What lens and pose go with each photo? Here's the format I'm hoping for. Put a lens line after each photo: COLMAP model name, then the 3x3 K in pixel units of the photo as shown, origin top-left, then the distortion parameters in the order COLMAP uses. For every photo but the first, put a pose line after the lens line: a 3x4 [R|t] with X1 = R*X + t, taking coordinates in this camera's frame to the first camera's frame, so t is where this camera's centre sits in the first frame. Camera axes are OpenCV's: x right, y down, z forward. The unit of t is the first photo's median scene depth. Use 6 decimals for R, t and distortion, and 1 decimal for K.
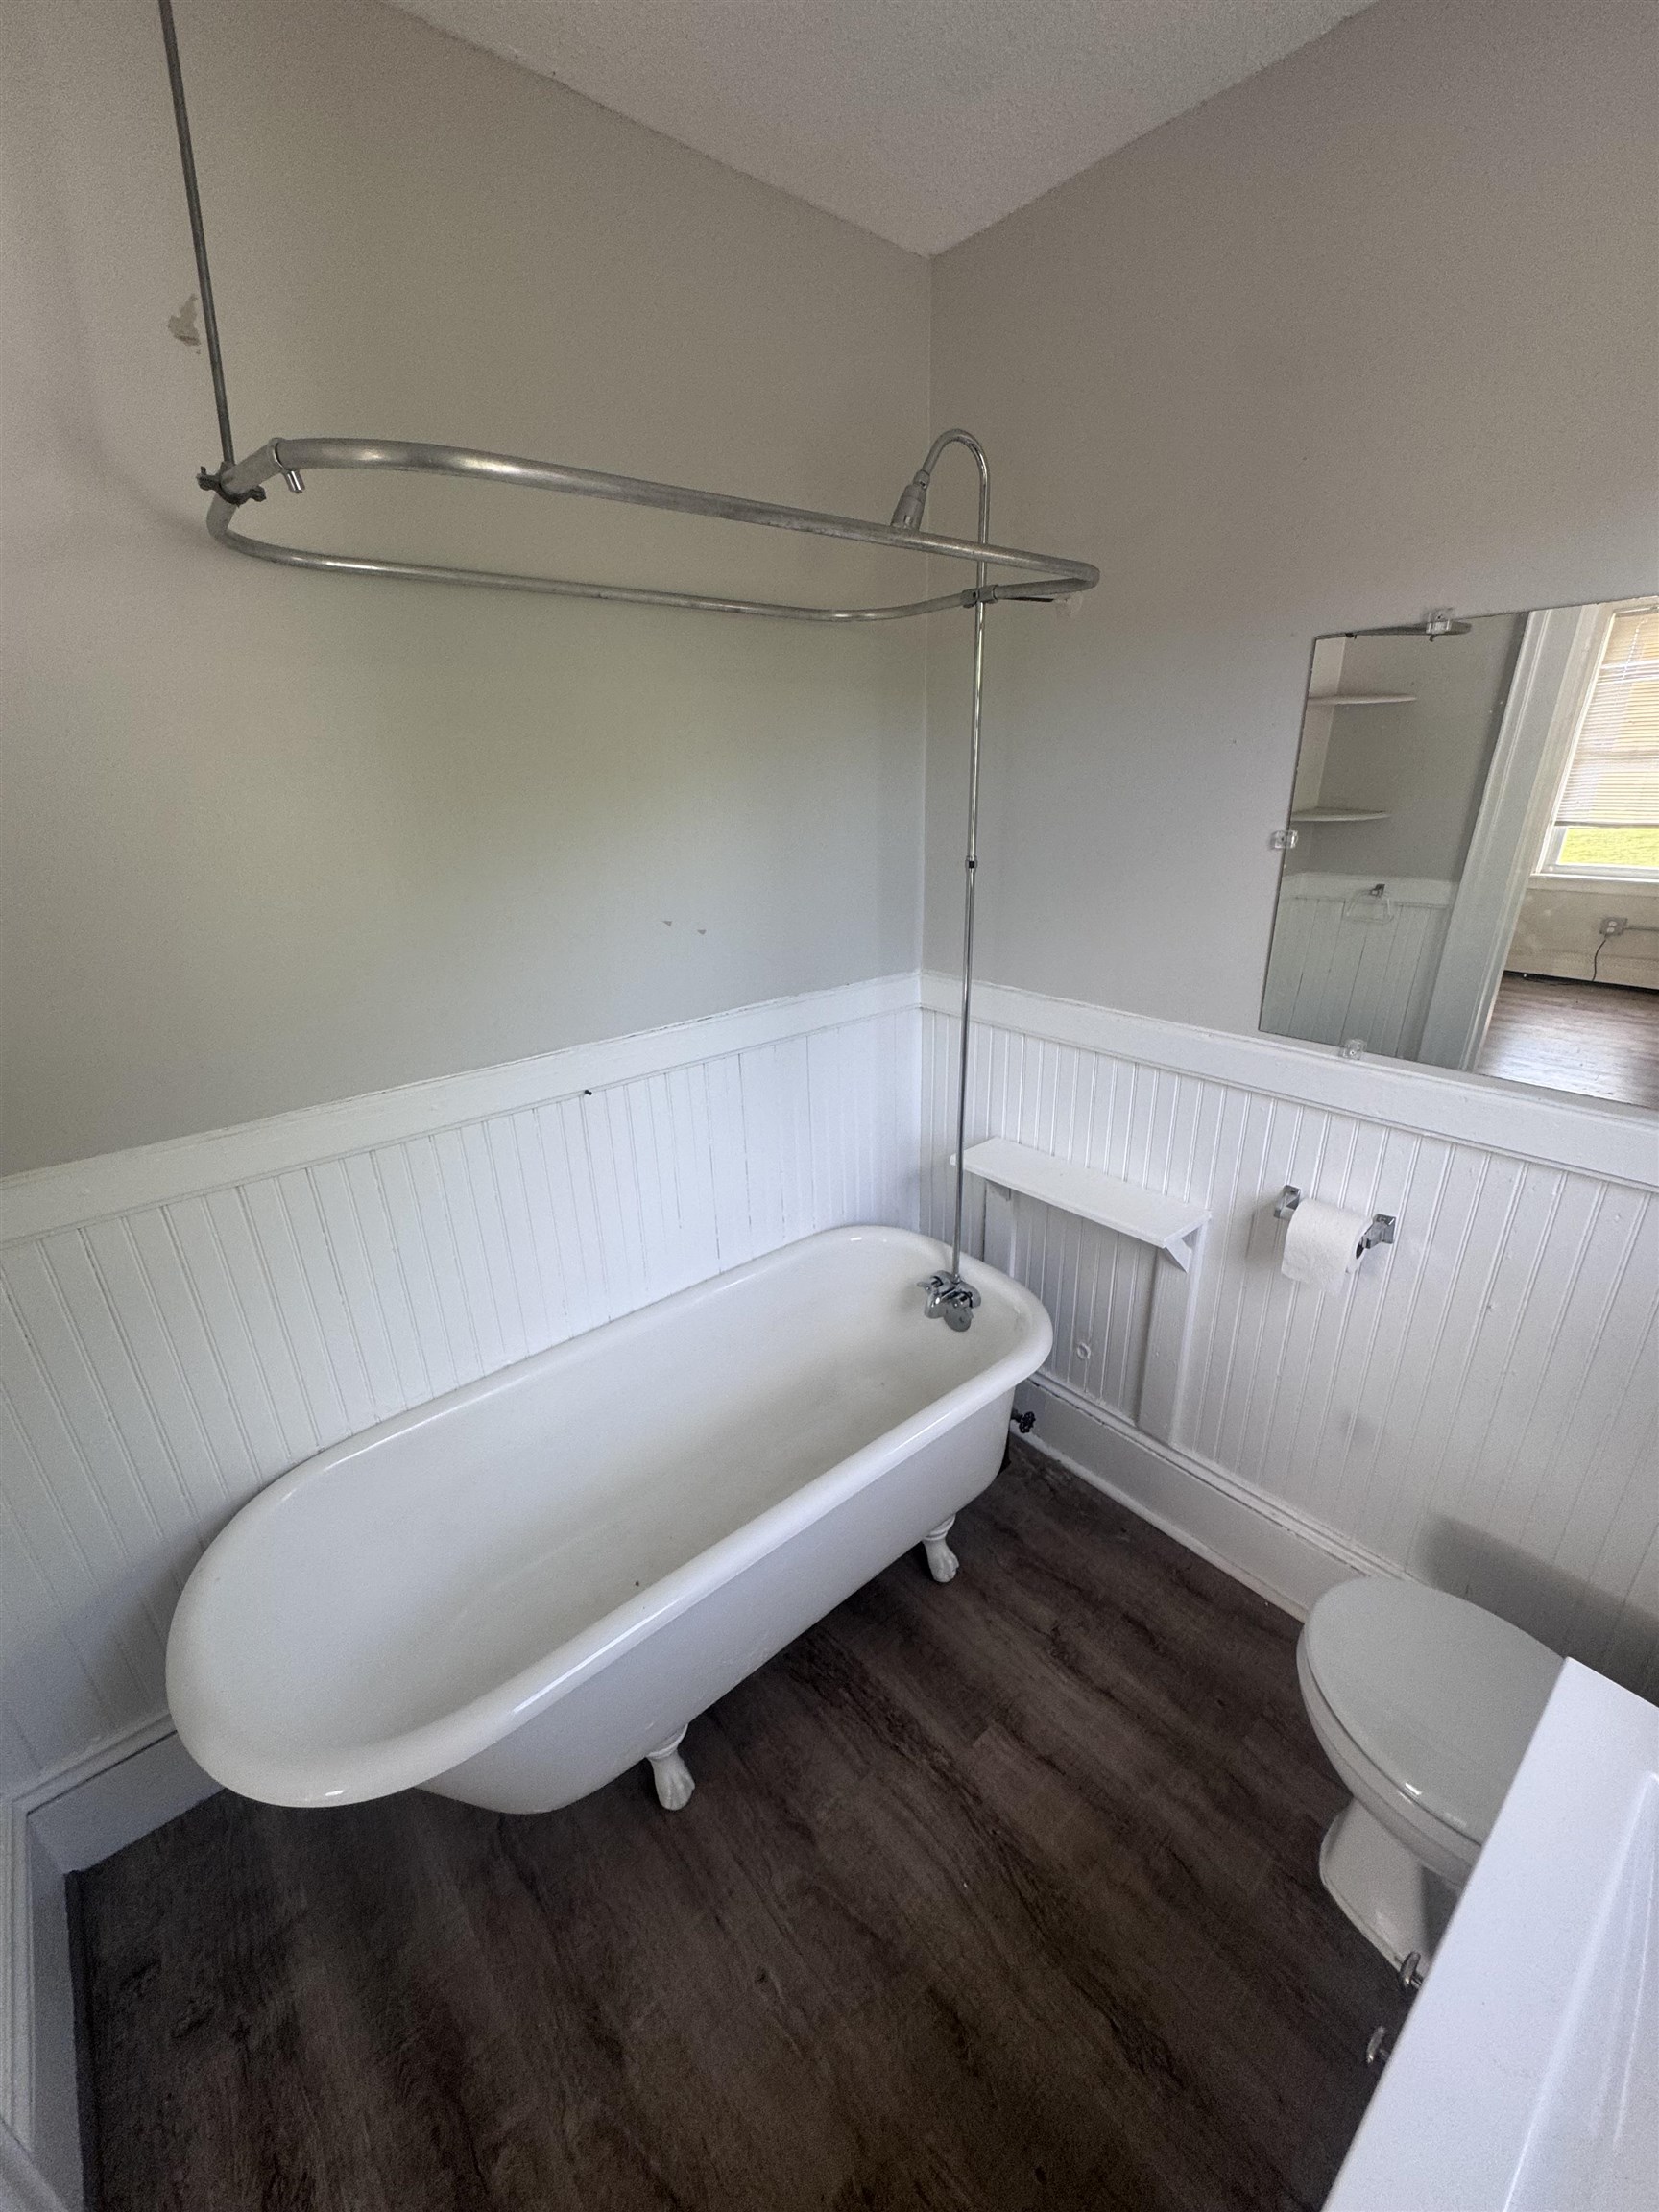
lens RADIAL K [[883.3, 0, 832.1], [0, 883.3, 1109.3], [0, 0, 1]] dist [-0.000665, -0.000157]
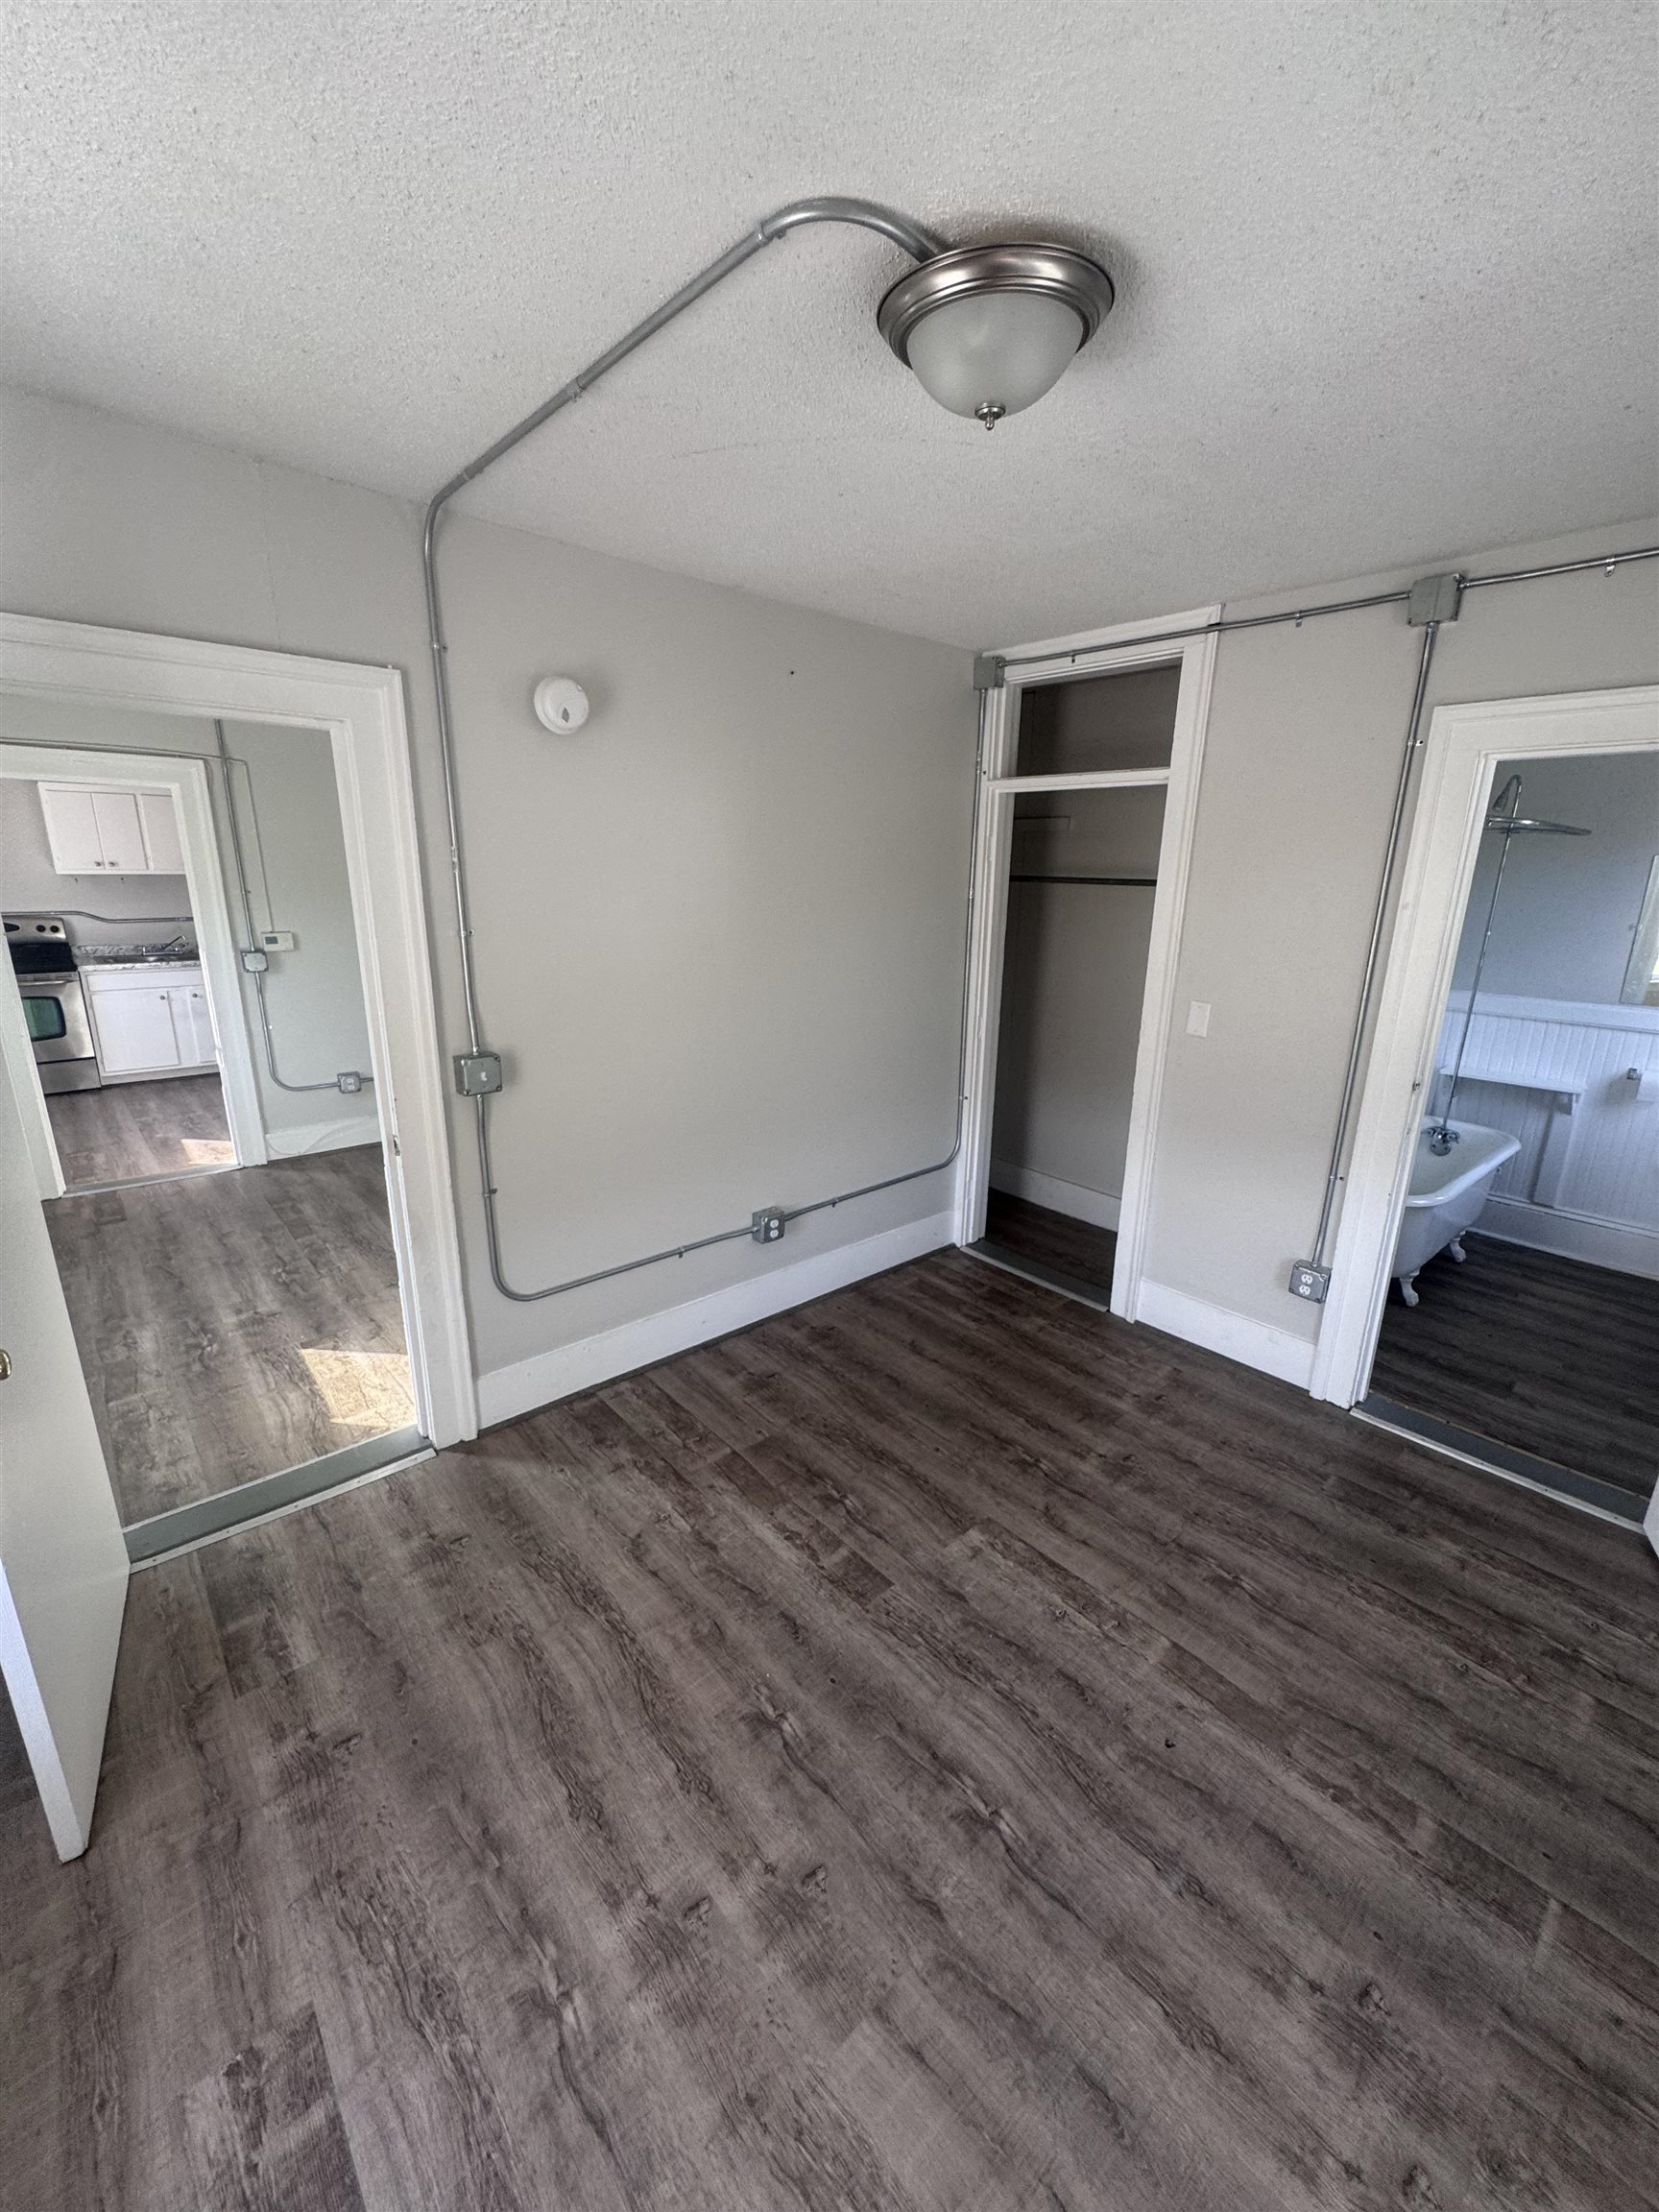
lens RADIAL K [[883.3, 0, 832.7], [0, 883.3, 1113.8], [0, 0, 1]] dist [-0.000665, -0.000157]
pose [[0.998662, 0.041522, 0.030831, -1.648379], [-0.037806, 0.992917, -0.112630, 0.535673], [-0.035289, 0.111314, 0.993159, -1.244648]]
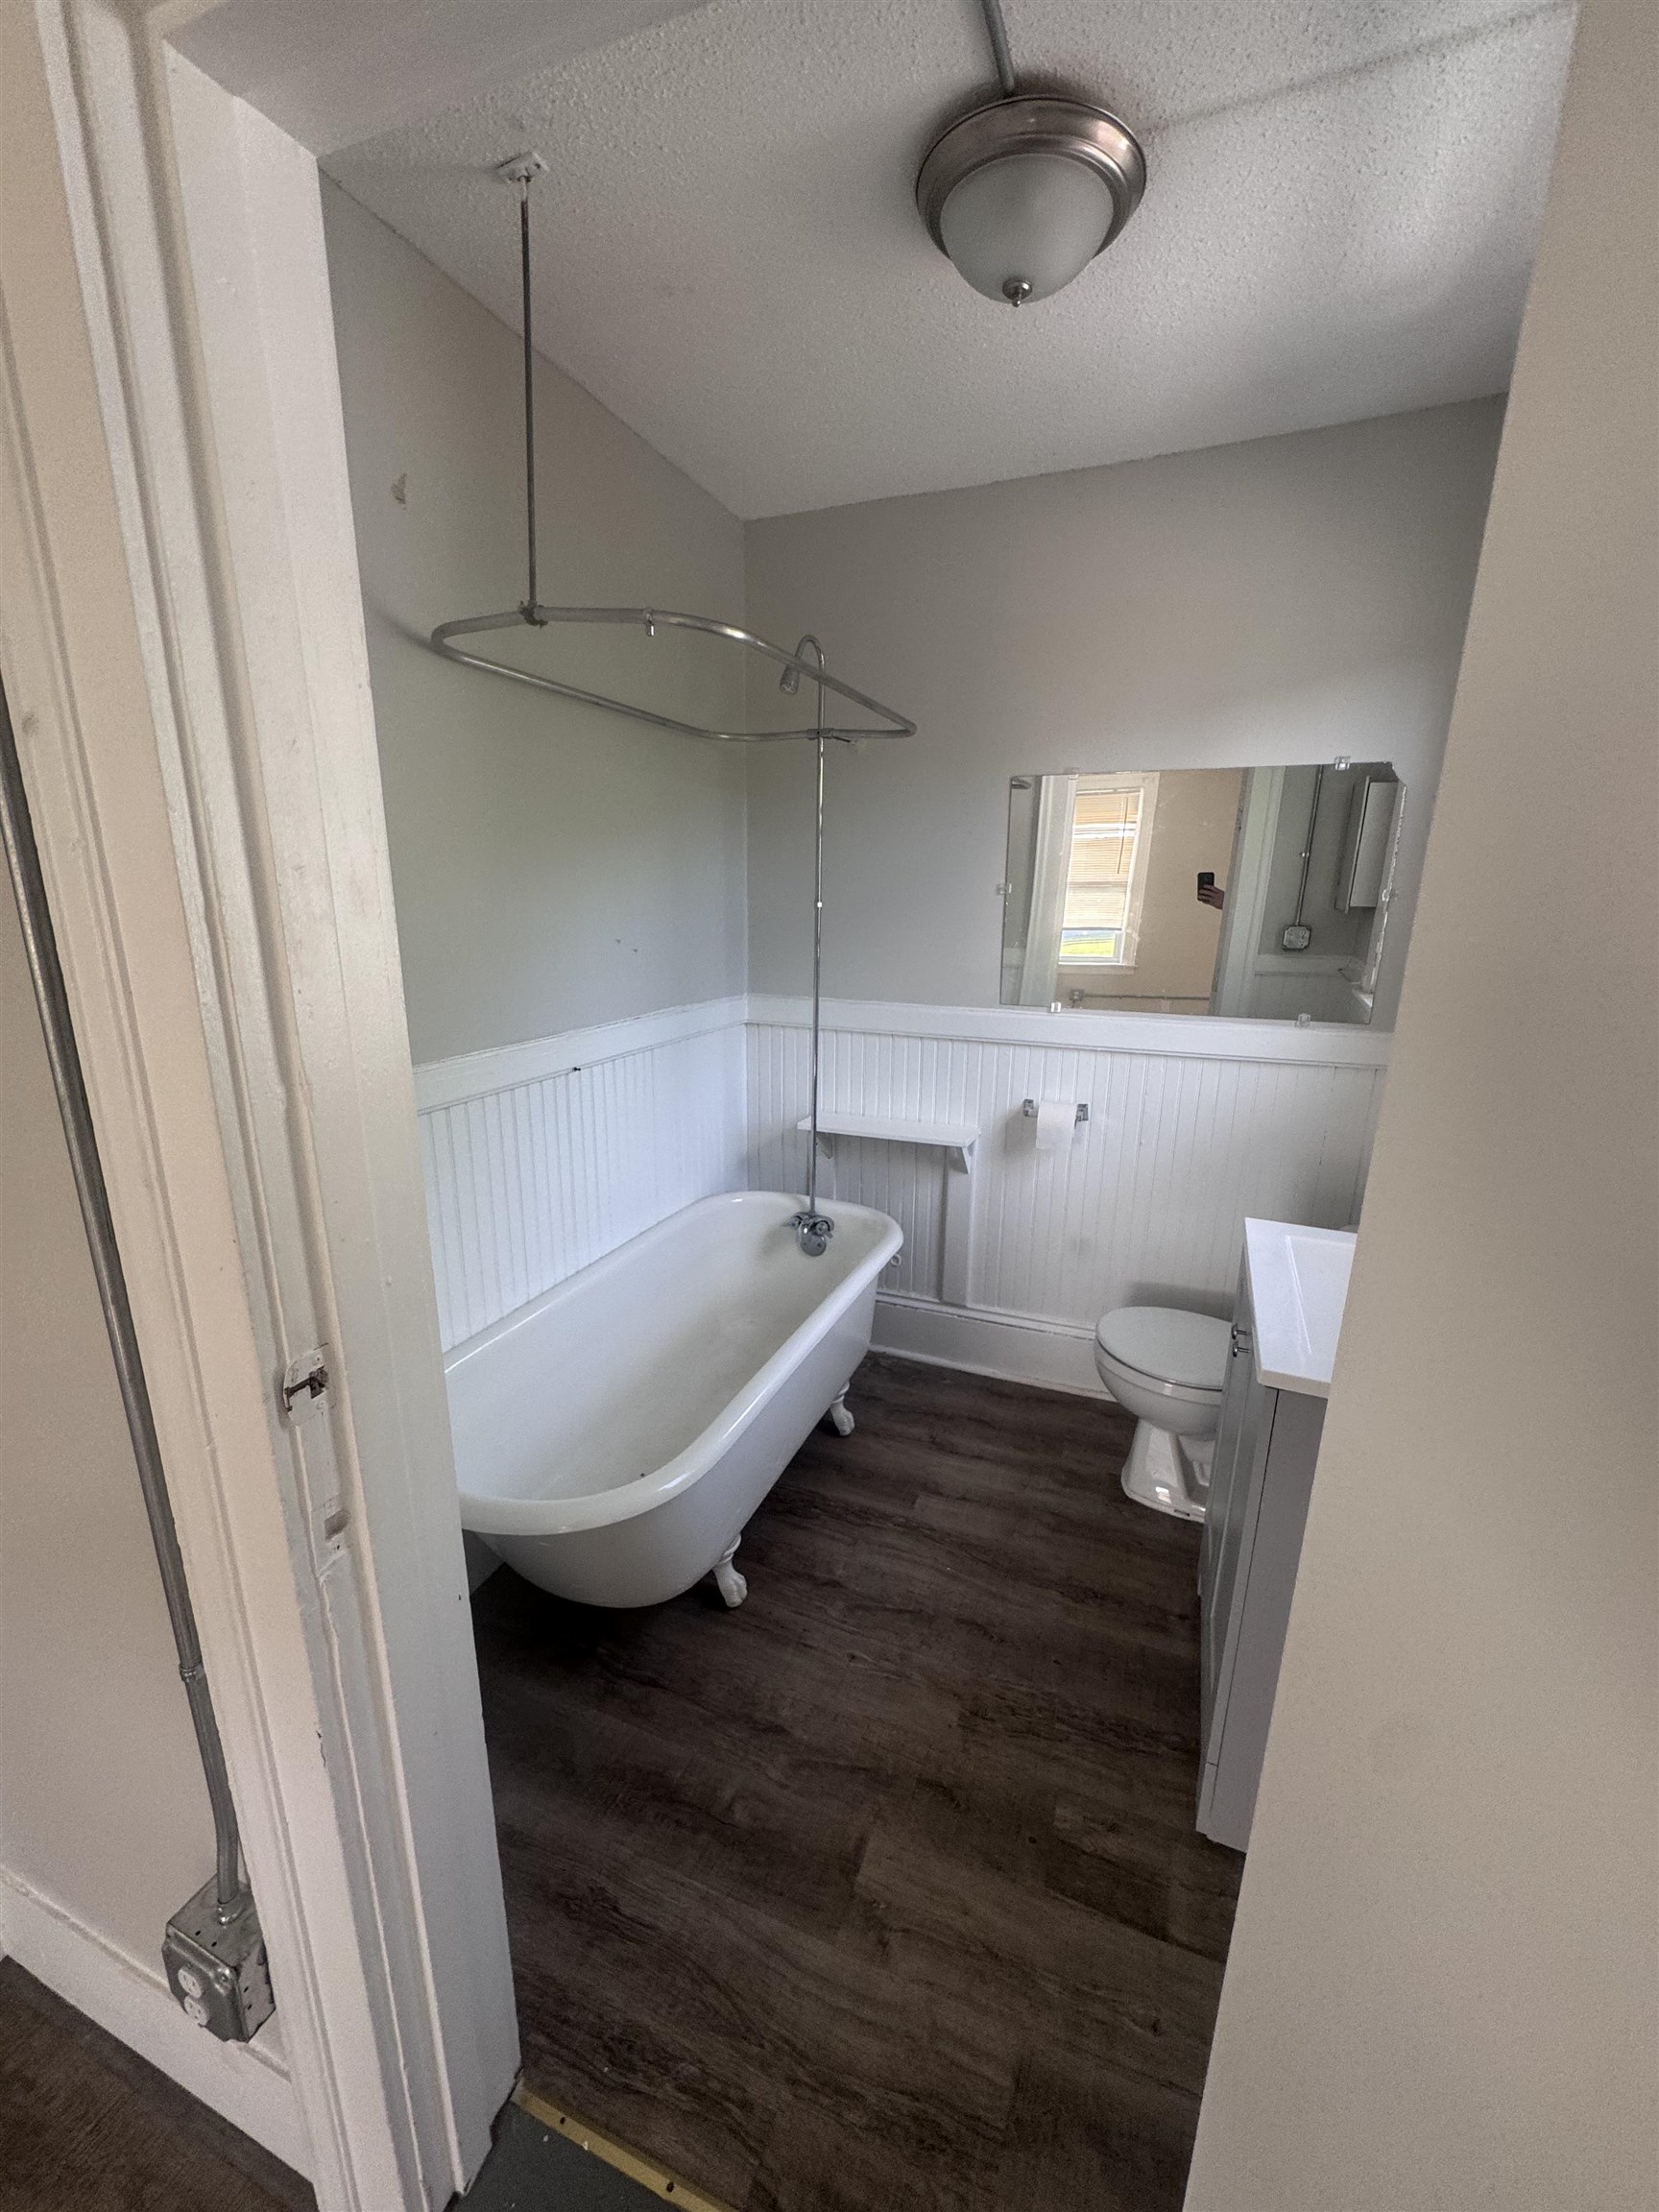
lens RADIAL K [[883.3, 0, 831.9], [0, 883.3, 1110.9], [0, 0, 1]] dist [-0.000665, -0.000157]
pose [[0.886808, -0.080880, 0.455005, -0.510718], [0.138713, 0.985753, -0.095128, 0.201617], [-0.440829, 0.147475, 0.885393, -0.260147]]
